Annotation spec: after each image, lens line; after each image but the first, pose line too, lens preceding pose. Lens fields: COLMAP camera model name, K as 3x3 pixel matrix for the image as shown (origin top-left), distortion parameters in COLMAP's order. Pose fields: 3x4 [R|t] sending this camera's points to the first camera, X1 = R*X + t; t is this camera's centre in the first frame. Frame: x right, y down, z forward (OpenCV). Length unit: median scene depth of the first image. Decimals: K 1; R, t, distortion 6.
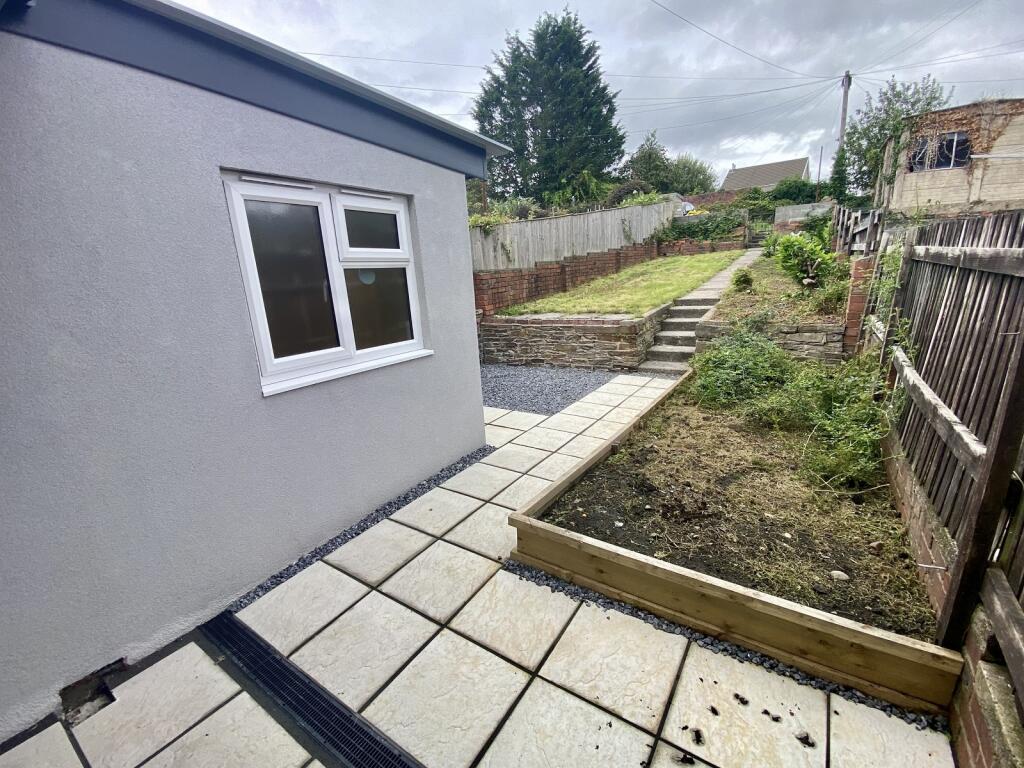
lens RADIAL K [[443.7, 0, 512.0], [0, 443.7, 384.0], [0, 0, 1]] dist [0.001060, -0.021329]
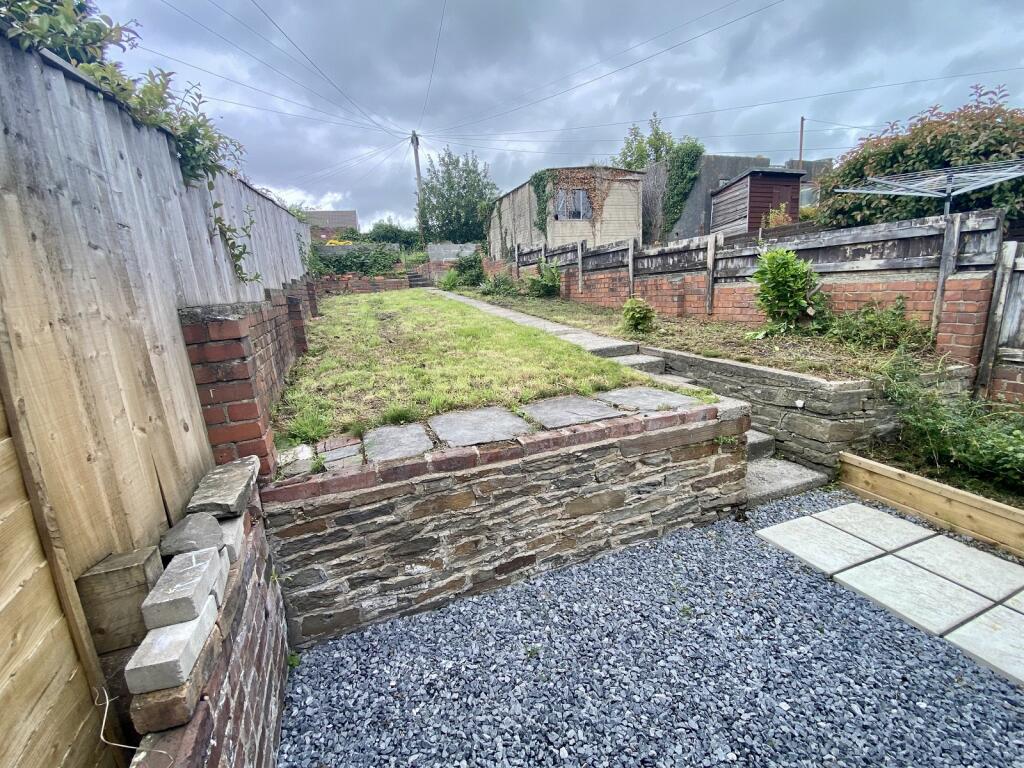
lens RADIAL K [[443.7, 0, 512.0], [0, 443.7, 384.0], [0, 0, 1]] dist [0.001060, -0.021329]
pose [[0.582185, -0.139613, 0.800980, -0.181190], [0.220742, 0.975285, 0.009550, -0.179392], [-0.782517, 0.171250, 0.598616, 0.748251]]
